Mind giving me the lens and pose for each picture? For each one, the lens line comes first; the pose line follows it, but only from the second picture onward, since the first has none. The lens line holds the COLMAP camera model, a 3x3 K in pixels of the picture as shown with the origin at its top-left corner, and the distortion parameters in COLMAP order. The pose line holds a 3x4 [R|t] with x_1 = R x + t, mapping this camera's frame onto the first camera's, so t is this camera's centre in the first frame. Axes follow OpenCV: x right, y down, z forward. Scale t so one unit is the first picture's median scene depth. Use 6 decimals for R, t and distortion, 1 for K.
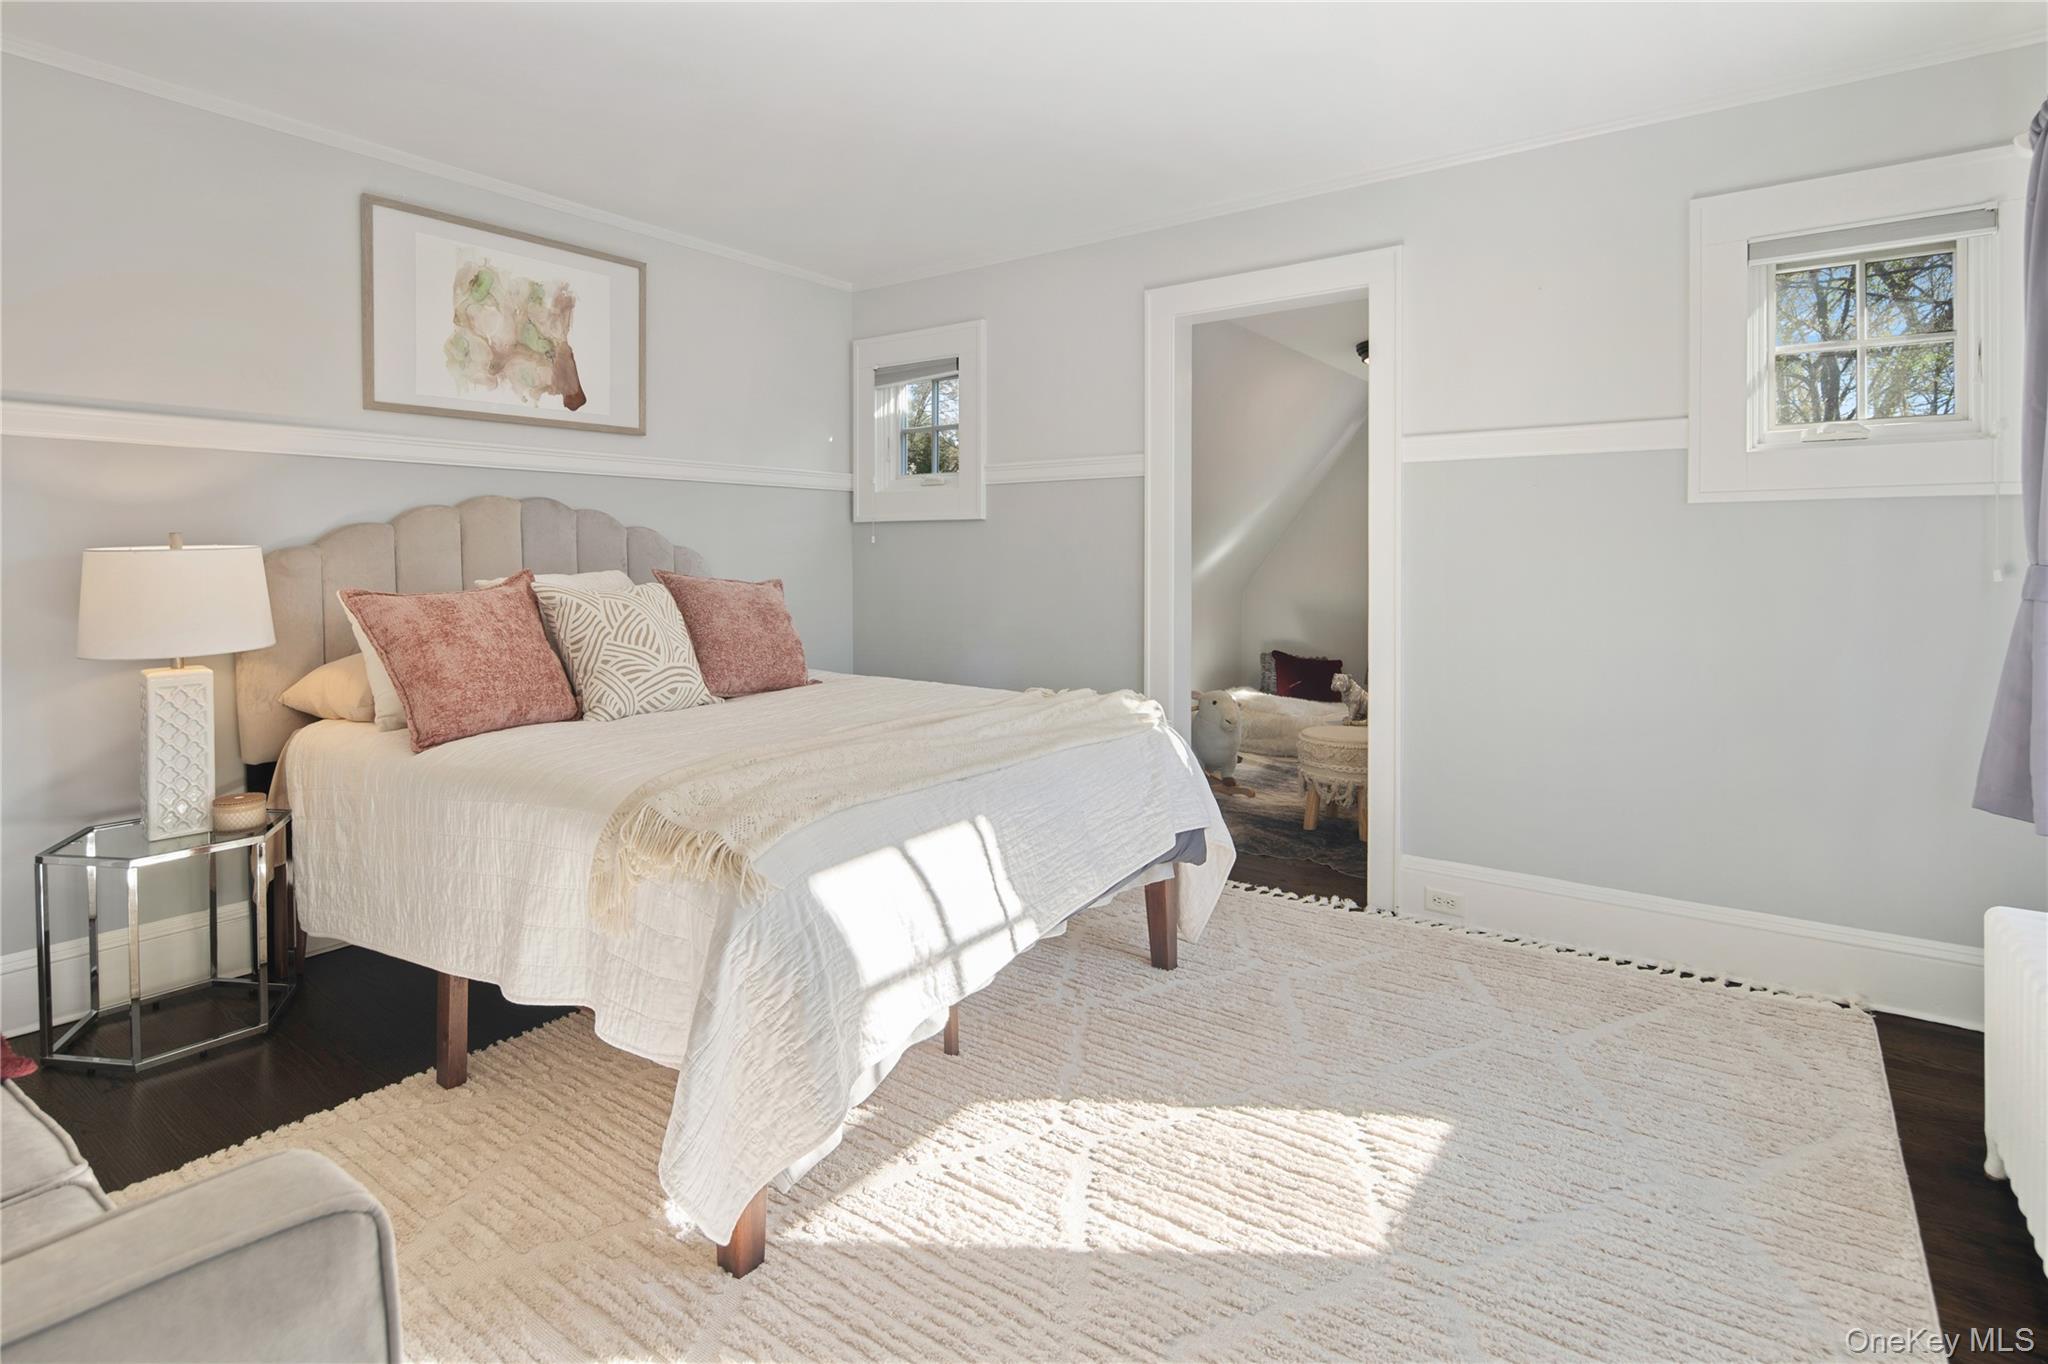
lens RADIAL K [[1014.4, 0, 1030.7], [0, 1014.4, 586.1], [0, 0, 1]] dist [-0.000427, -0.000981]
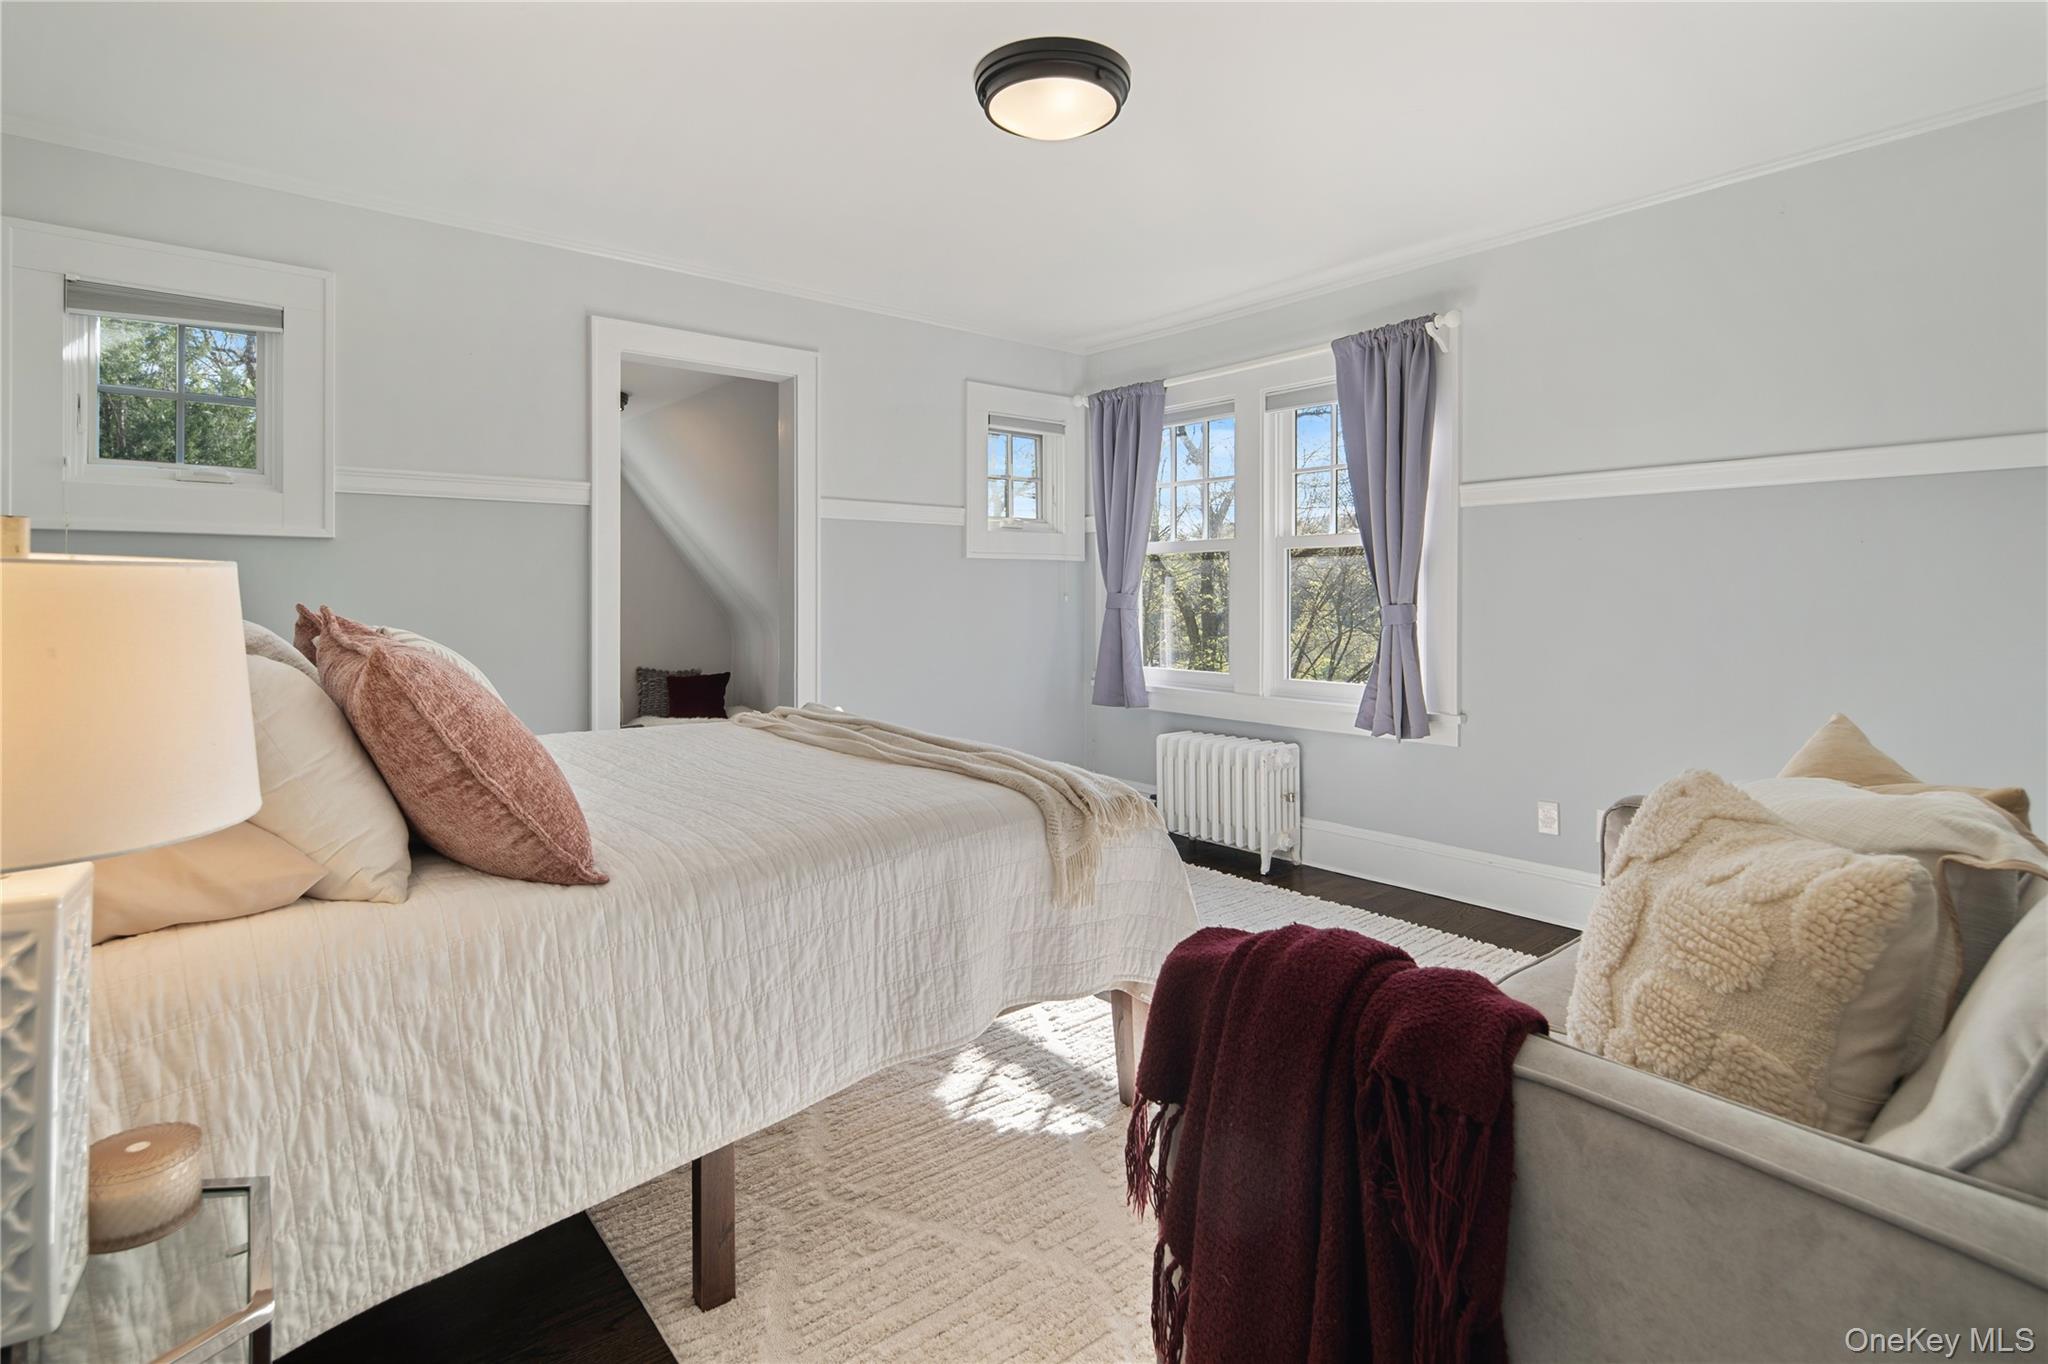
lens RADIAL K [[1014.4, 0, 1030.7], [0, 1014.4, 586.1], [0, 0, 1]] dist [-0.000427, -0.000981]
pose [[0.257173, 0.008758, 0.966326, -0.902377], [0.029750, 0.999413, -0.016976, -0.000810], [-0.965907, 0.033114, 0.256761, 0.424480]]
